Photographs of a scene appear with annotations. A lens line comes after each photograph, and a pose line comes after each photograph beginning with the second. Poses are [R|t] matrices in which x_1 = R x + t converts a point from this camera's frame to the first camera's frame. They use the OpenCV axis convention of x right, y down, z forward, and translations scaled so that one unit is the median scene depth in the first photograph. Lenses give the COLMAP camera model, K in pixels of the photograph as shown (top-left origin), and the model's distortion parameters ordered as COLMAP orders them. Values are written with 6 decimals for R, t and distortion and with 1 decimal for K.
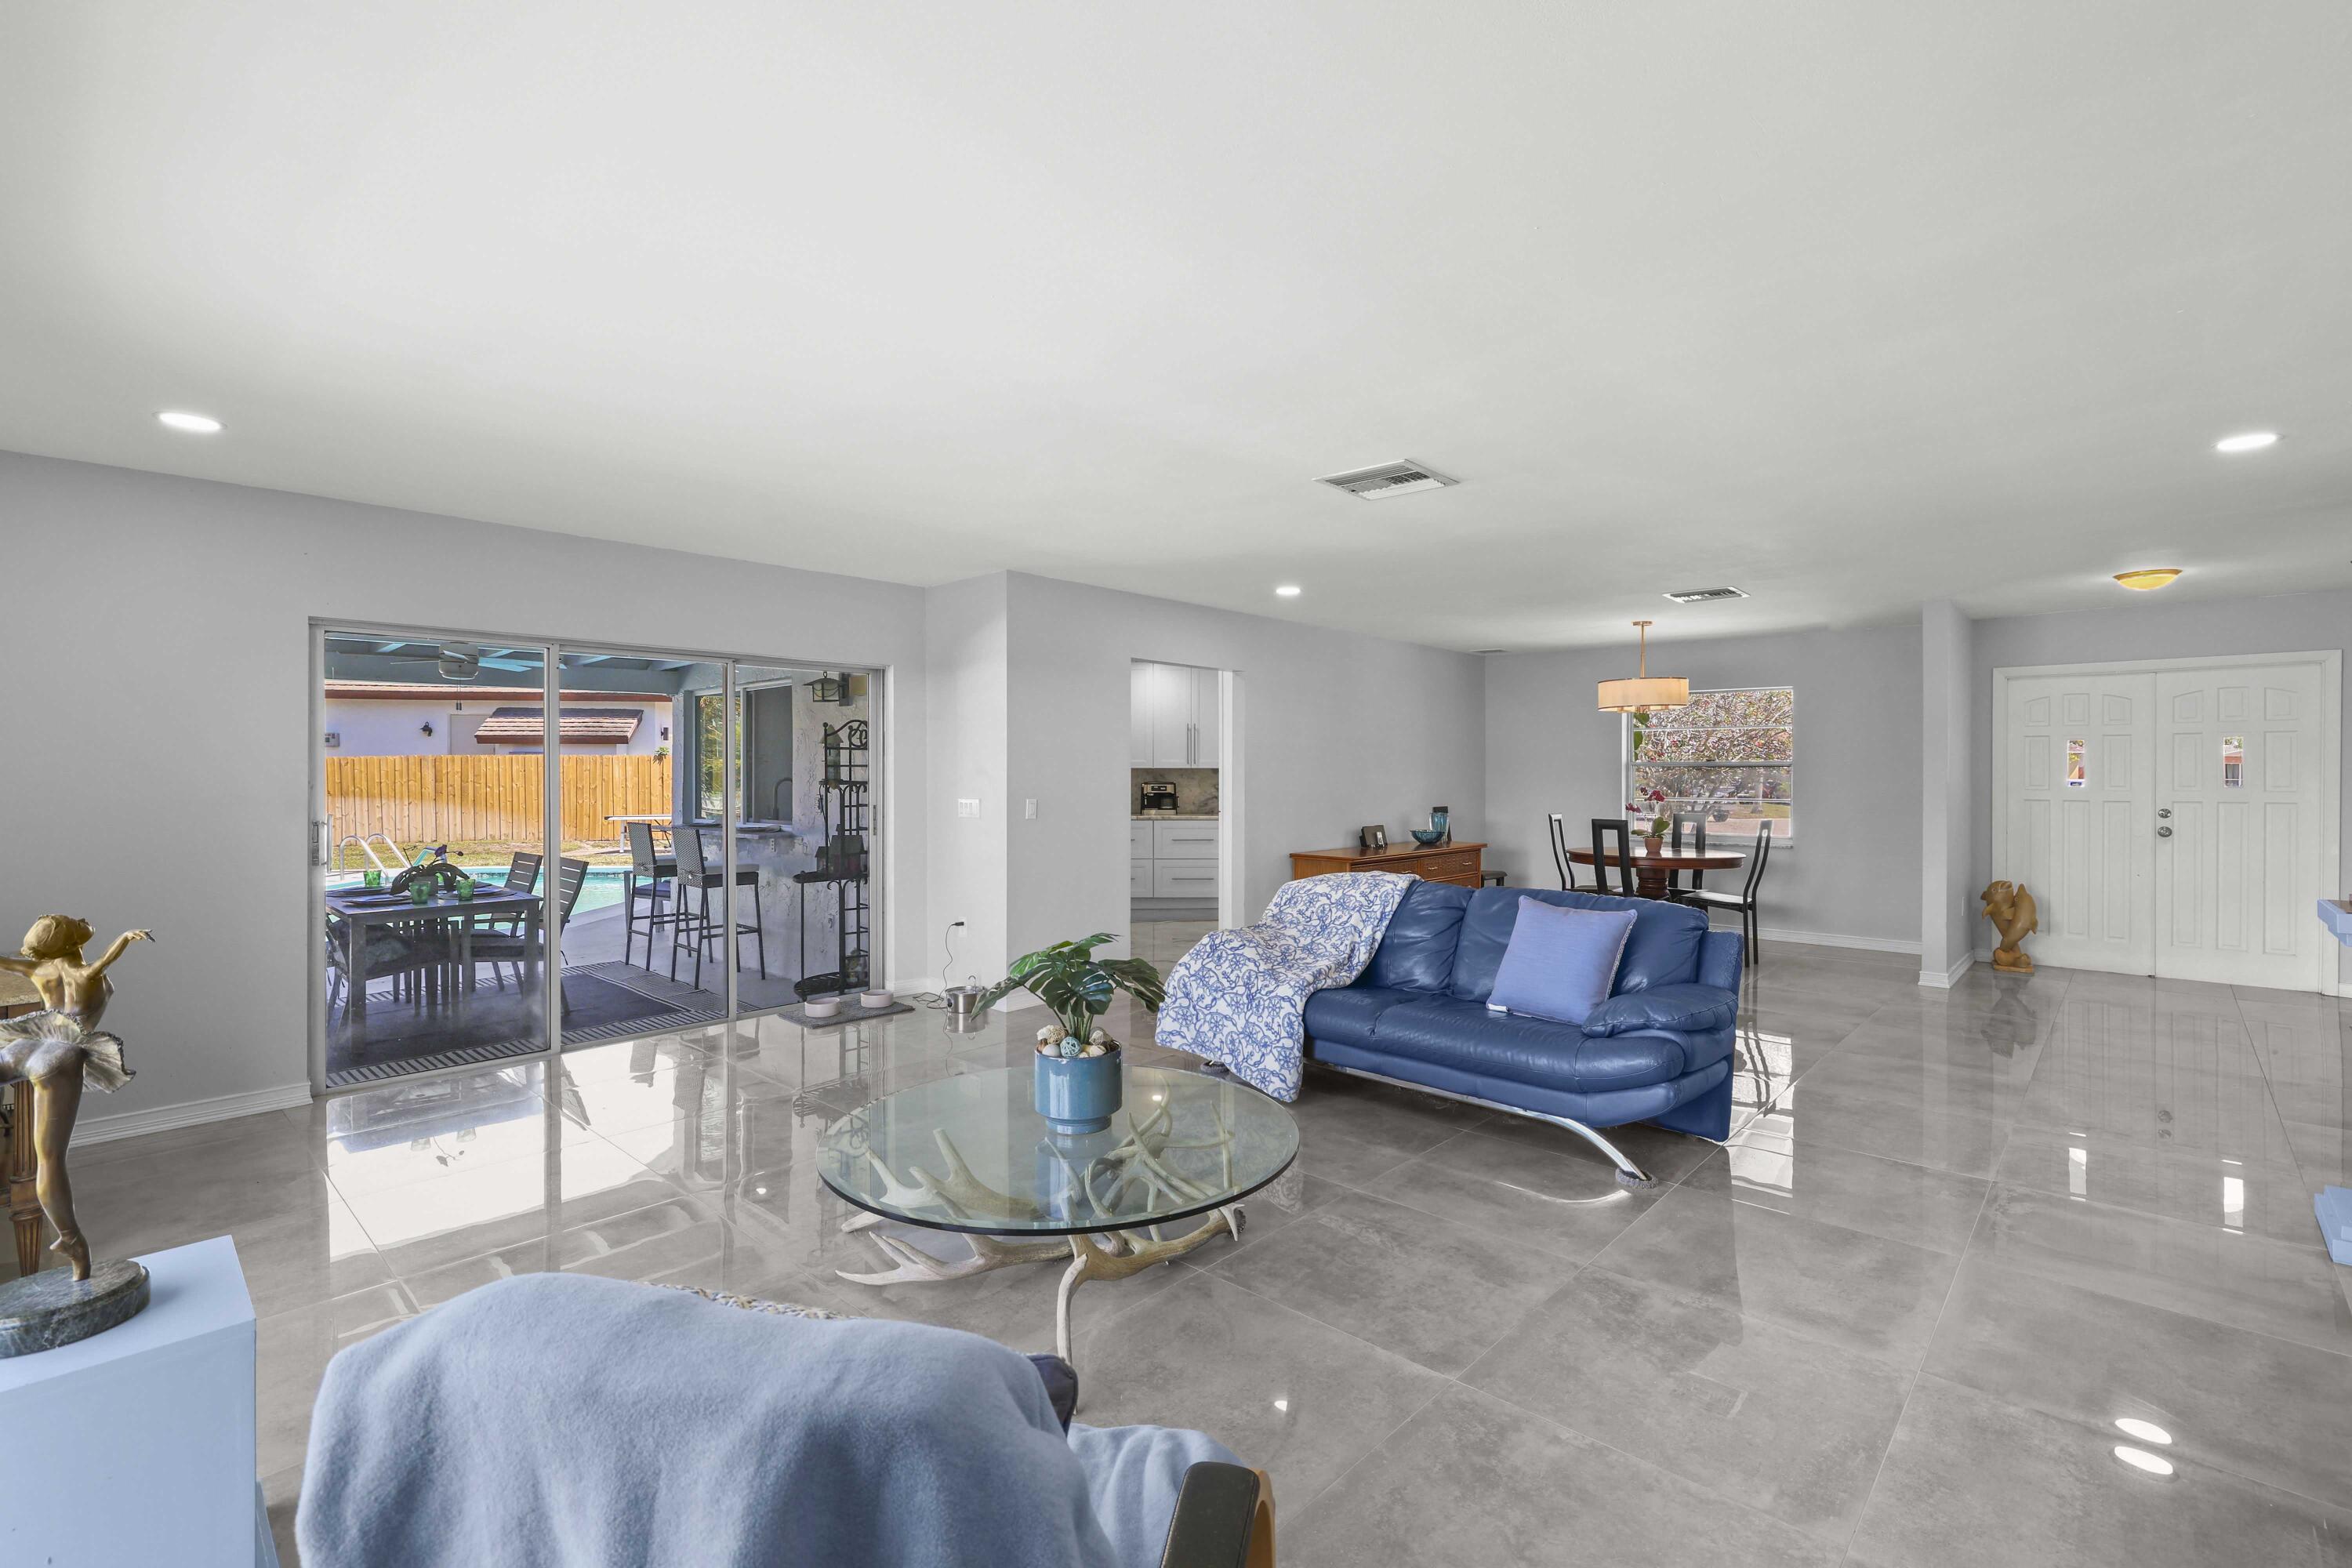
lens RADIAL K [[1053.2, 0, 1191.6], [0, 1053.2, 800.4], [0, 0, 1]] dist [-0.000578, 0.000833]
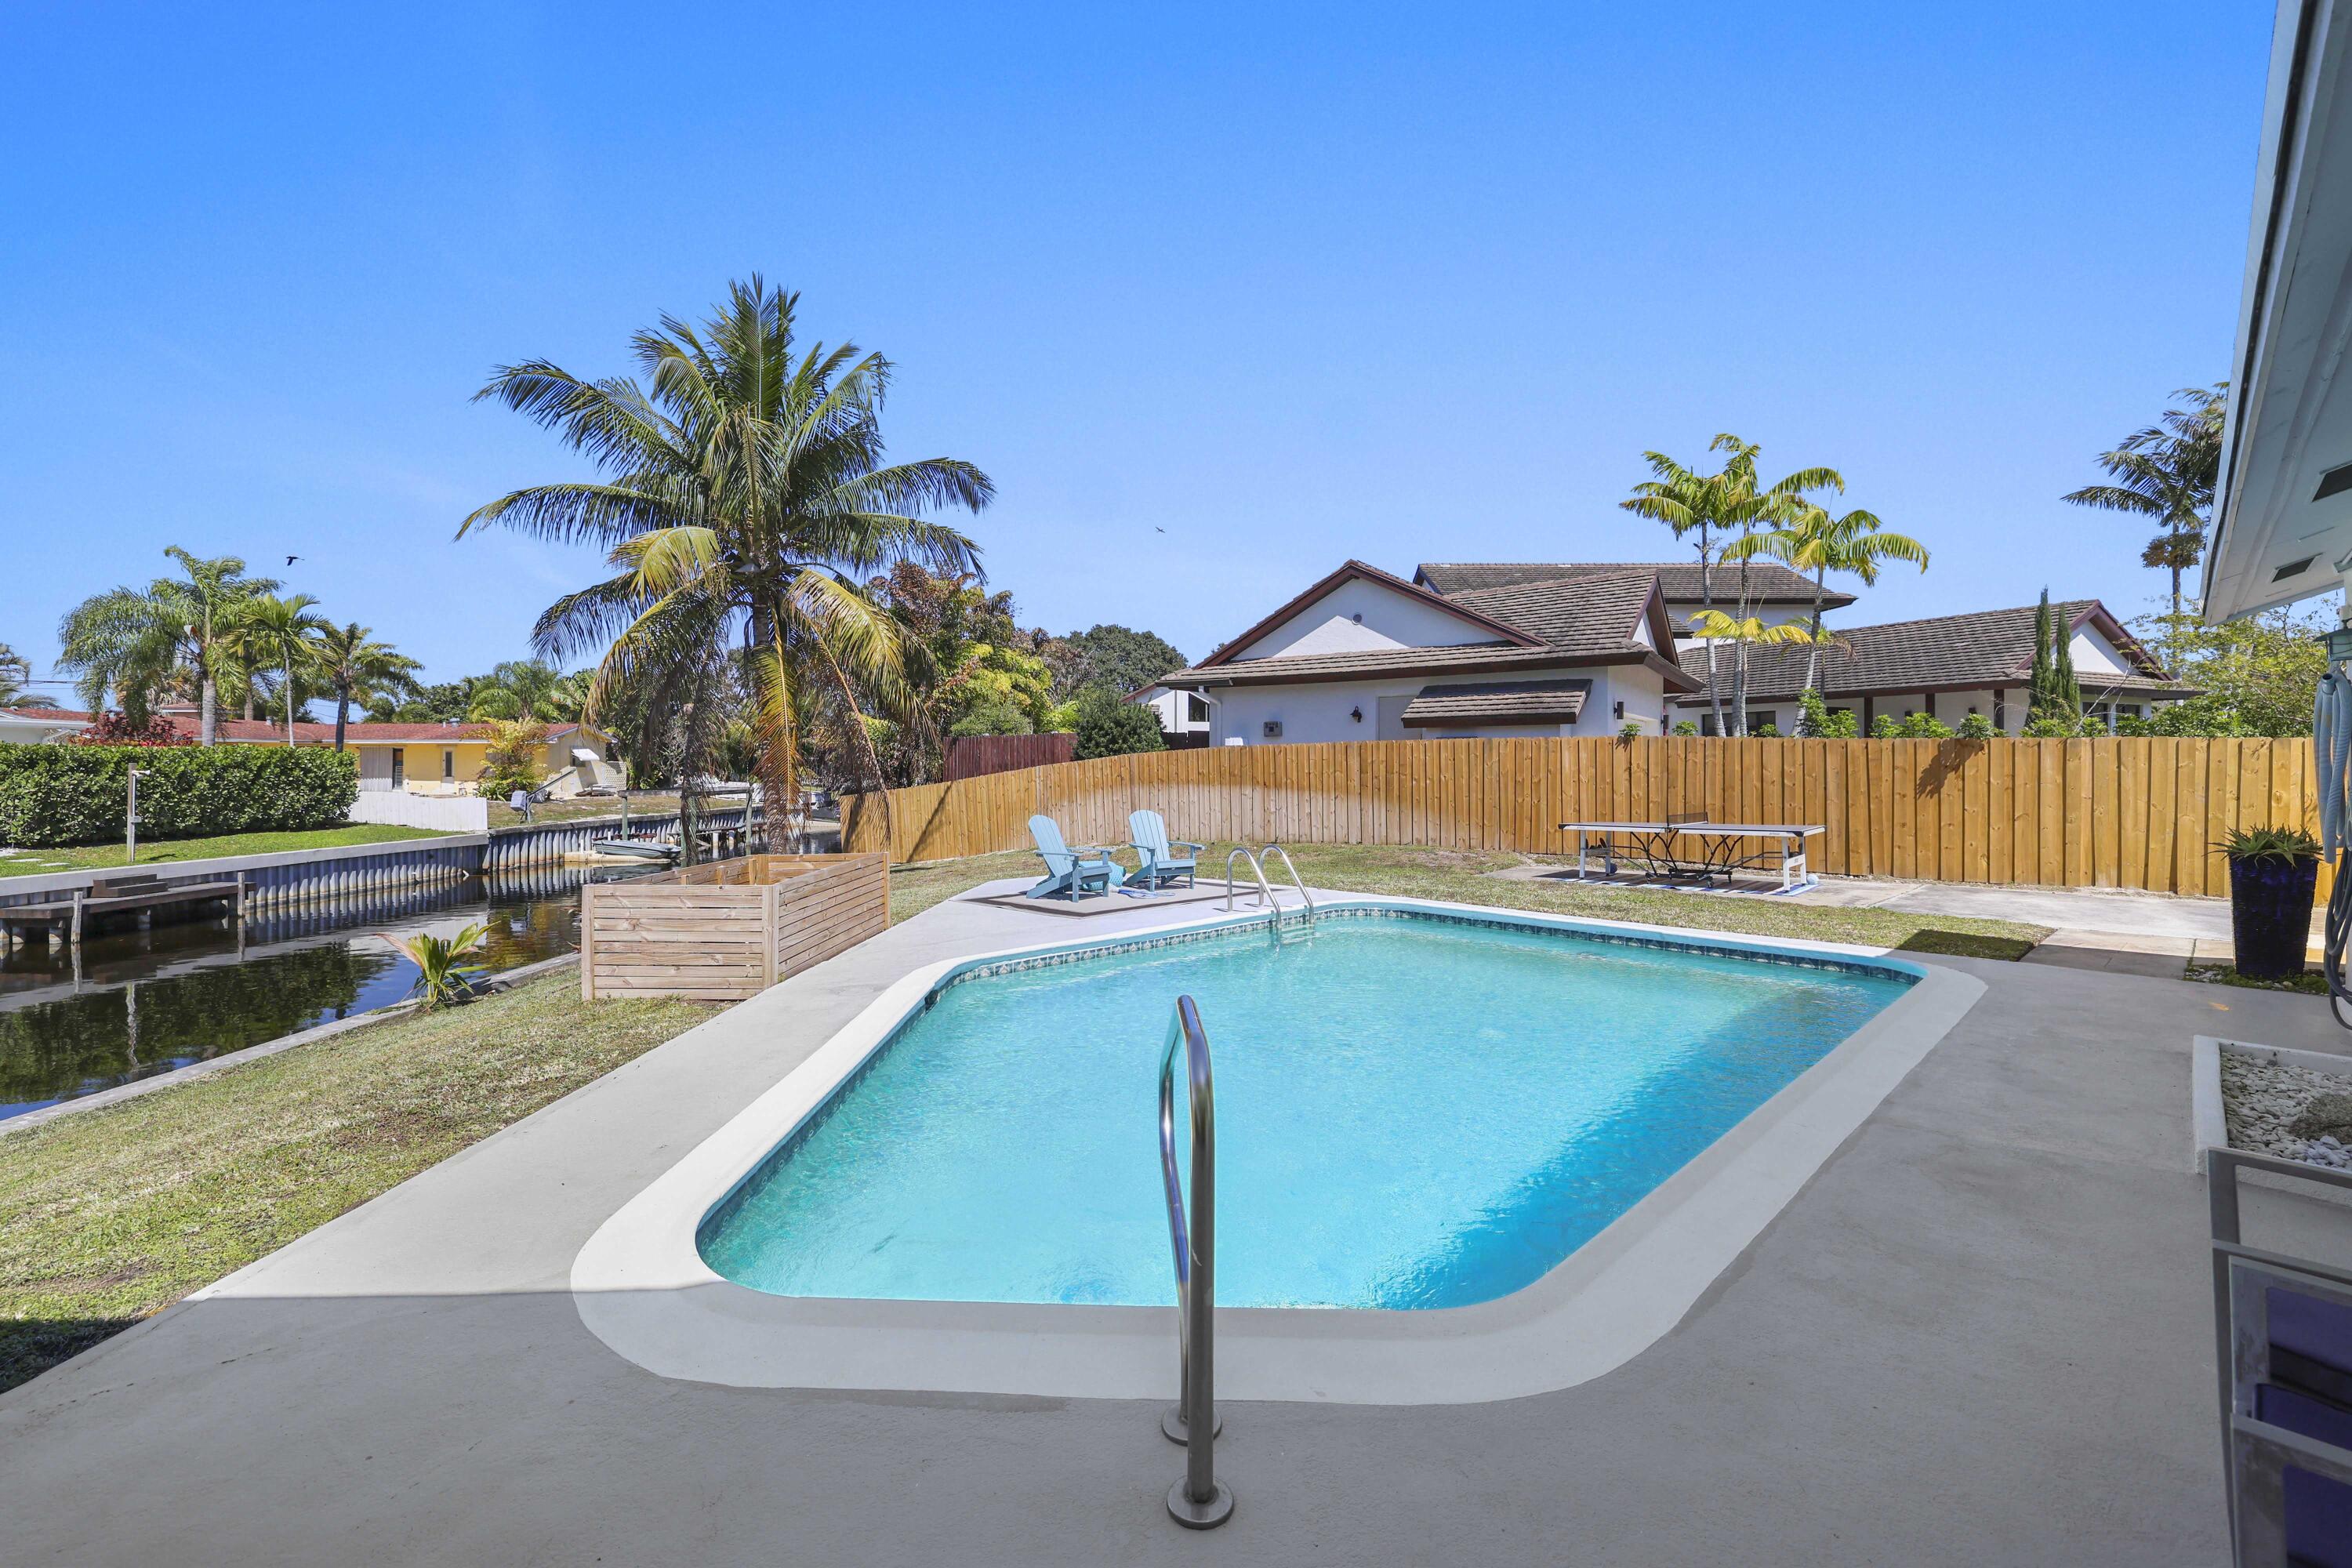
lens RADIAL K [[998.9, 0, 1171.6], [0, 998.9, 763.6], [0, 0, 1]] dist [0.002316, -0.000389]
pose [[0.679887, -0.003150, -0.733310, -0.236561], [-0.019634, 0.999554, -0.022498, -0.004125], [0.733054, 0.029694, 0.679522, 0.348325]]
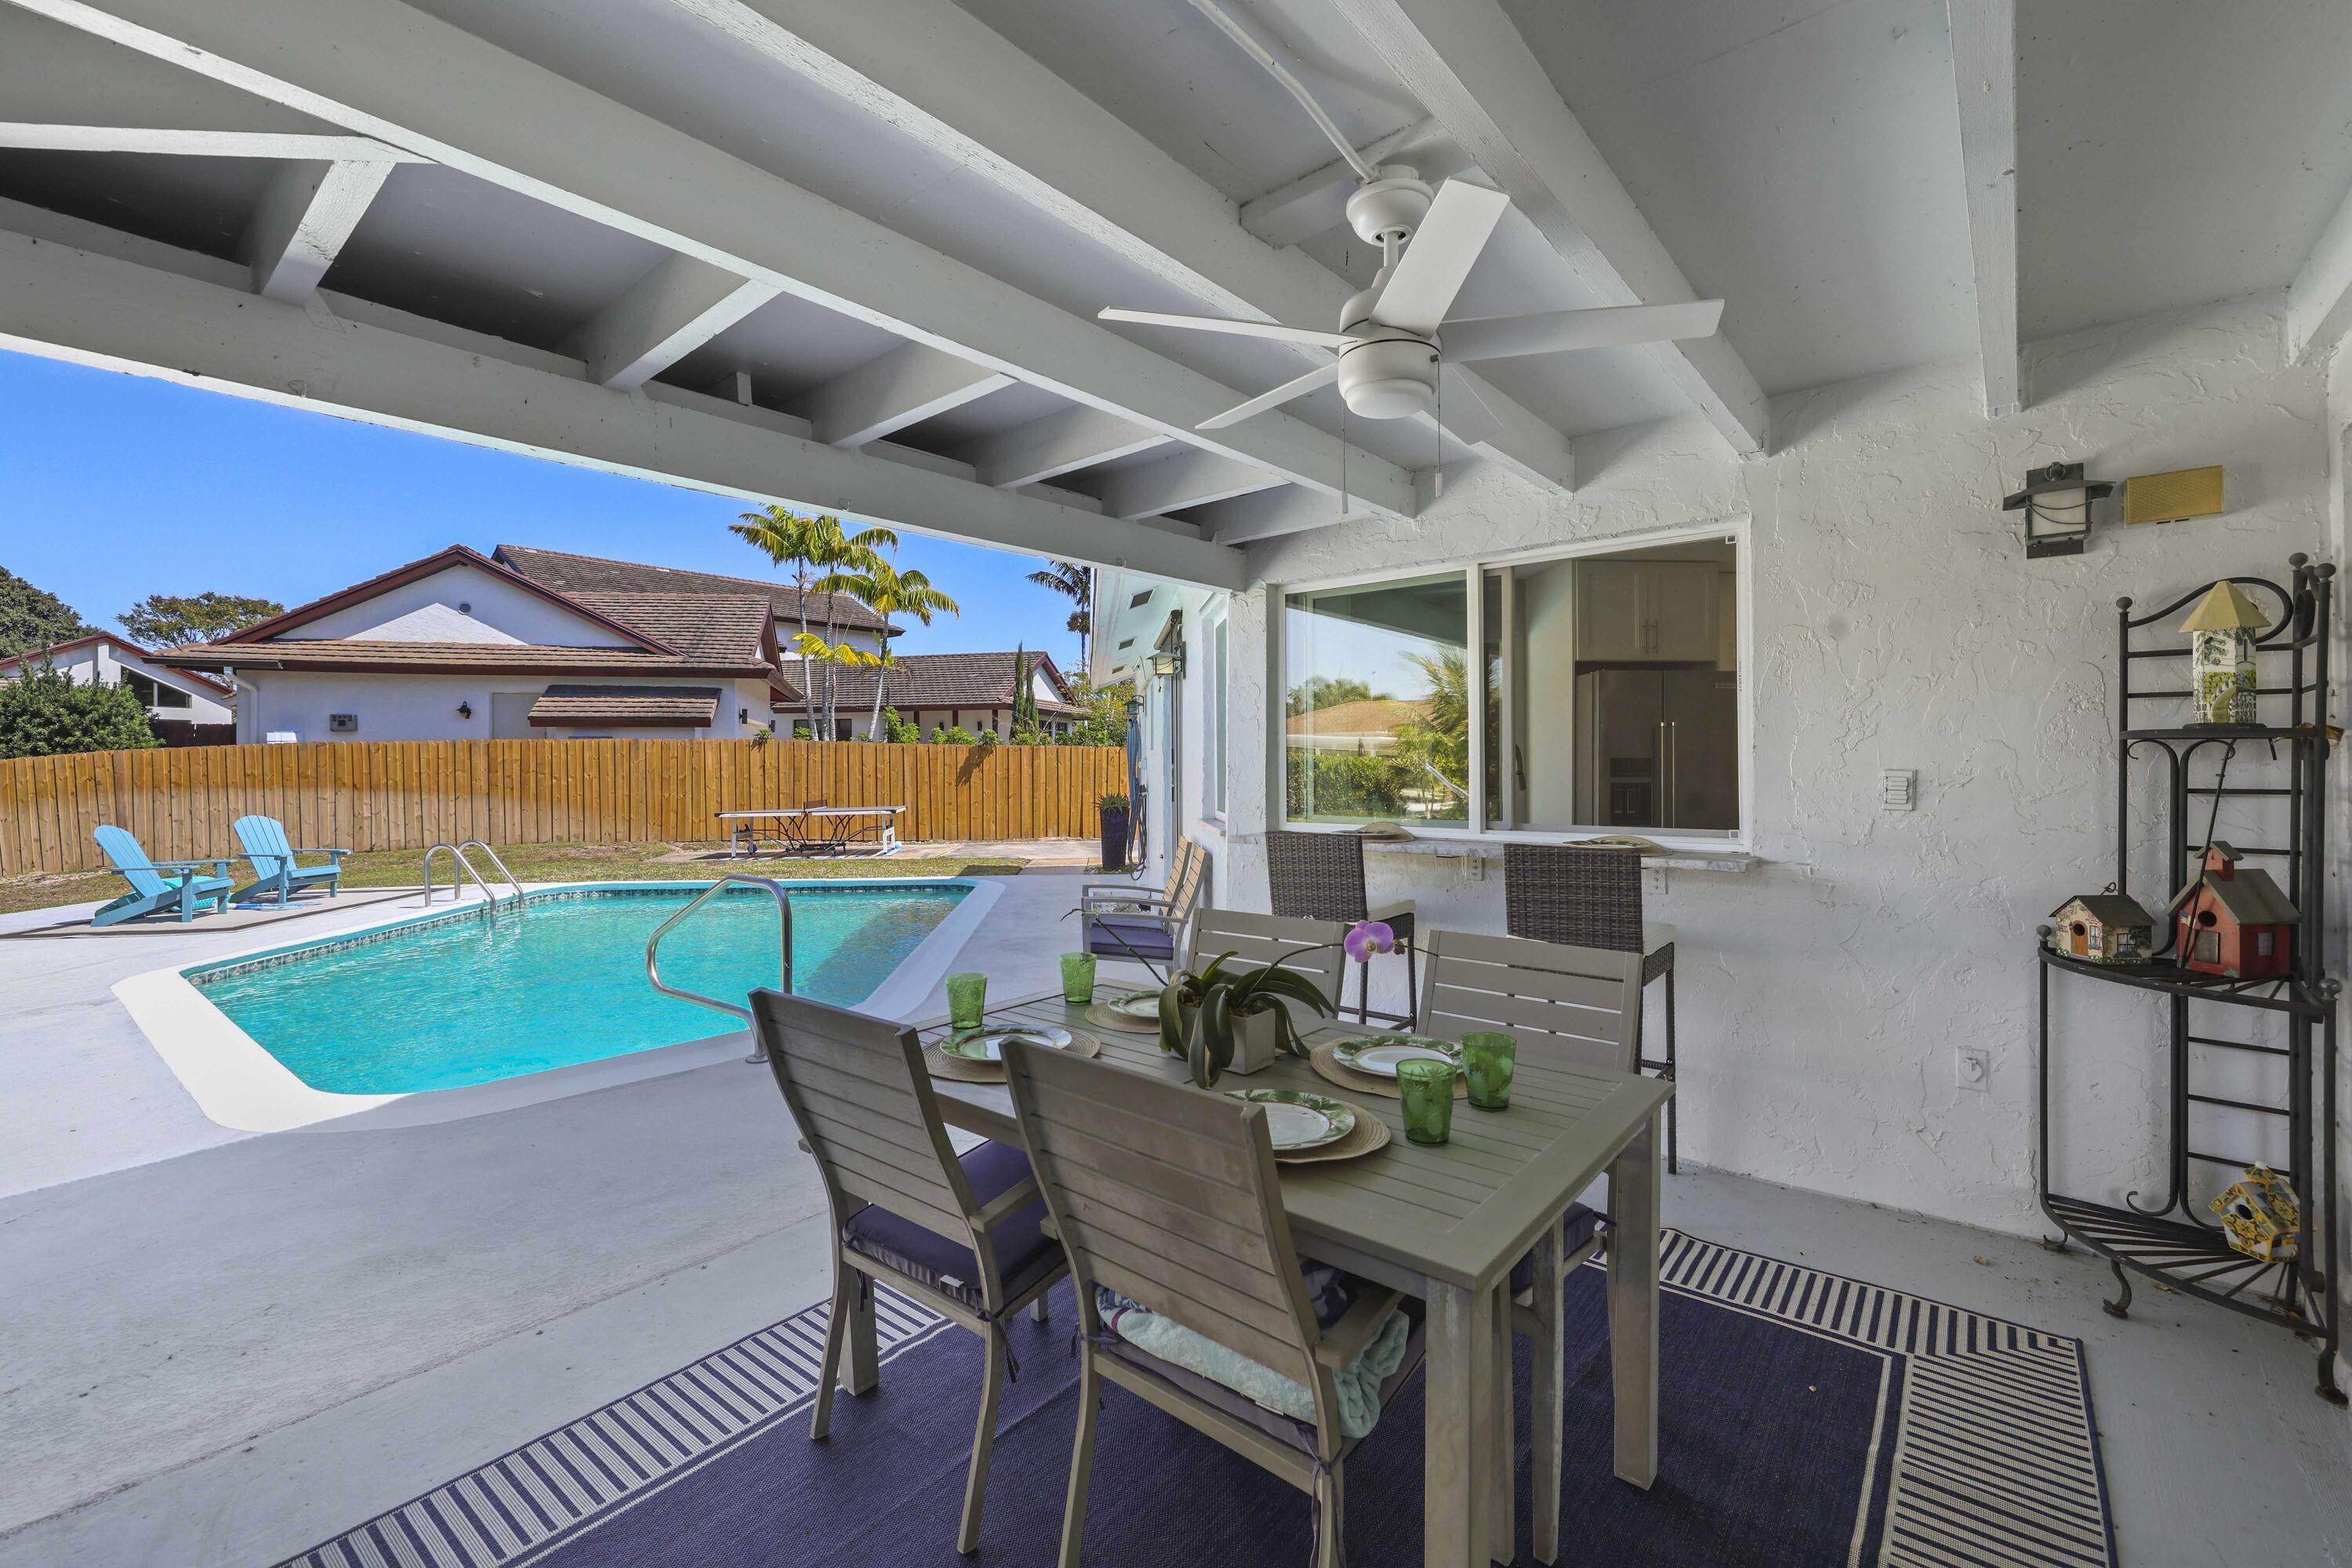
lens RADIAL K [[998.9, 0, 1176.6], [0, 998.9, 769.4], [0, 0, 1]] dist [0.002316, -0.000389]
pose [[0.998465, -0.005506, 0.055114, -0.227908], [0.006682, 0.999753, -0.021186, 0.000294], [-0.054984, 0.021522, 0.998255, 0.193834]]
